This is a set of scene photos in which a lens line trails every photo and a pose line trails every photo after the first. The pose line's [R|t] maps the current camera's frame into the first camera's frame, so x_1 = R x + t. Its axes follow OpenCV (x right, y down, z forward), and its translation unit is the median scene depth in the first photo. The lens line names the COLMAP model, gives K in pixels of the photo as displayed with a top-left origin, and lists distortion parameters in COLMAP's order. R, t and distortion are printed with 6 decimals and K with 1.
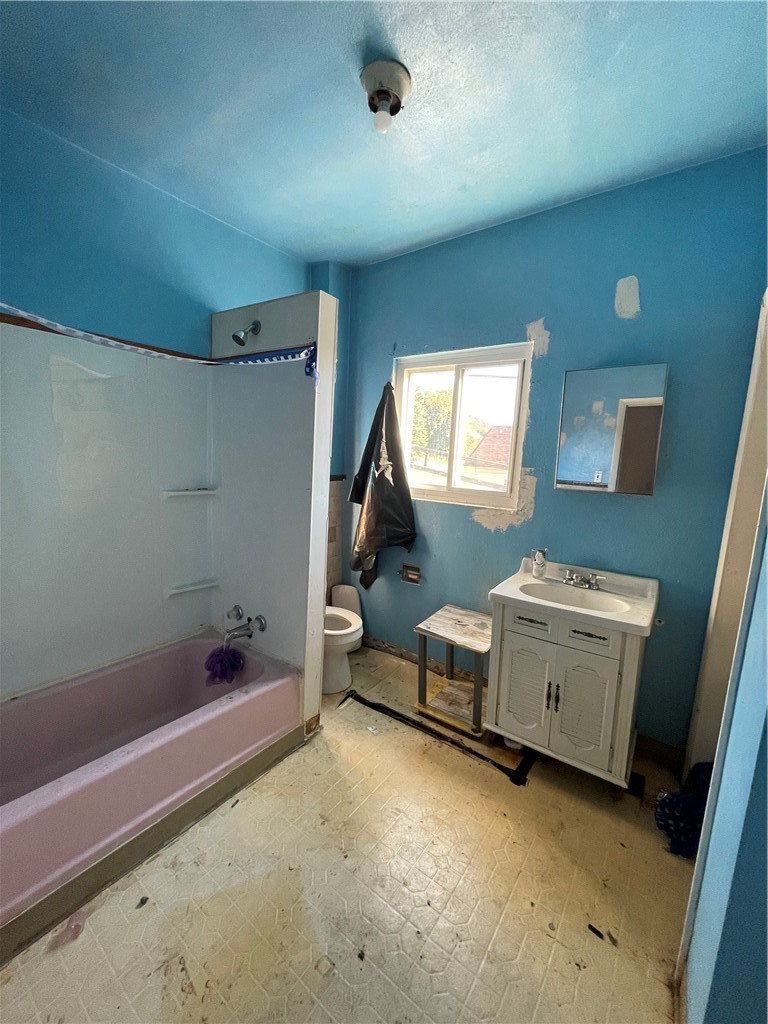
lens RADIAL K [[413.6, 0, 383.5], [0, 413.6, 515.9], [0, 0, 1]] dist [-0.003247, -0.000215]
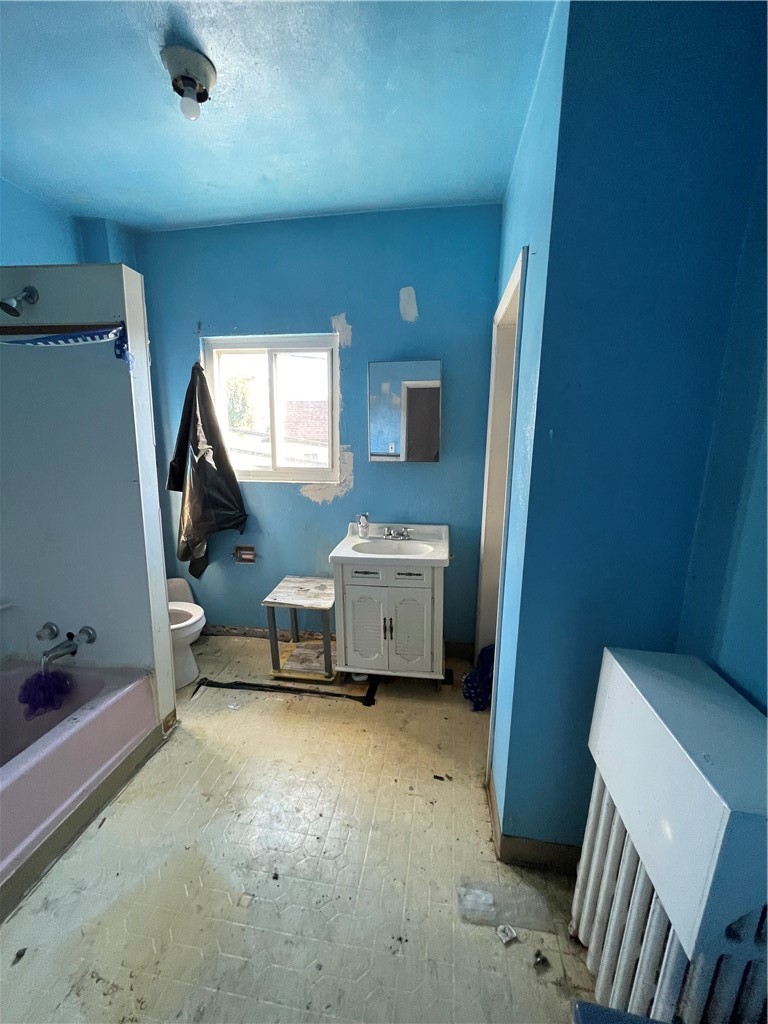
lens RADIAL K [[413.6, 0, 383.4], [0, 413.6, 517.8], [0, 0, 1]] dist [-0.003247, -0.000215]
pose [[0.885027, -0.130323, 0.446927, -0.103148], [0.101344, 0.990928, 0.088267, -0.006720], [-0.454376, -0.032825, 0.890205, -0.086293]]
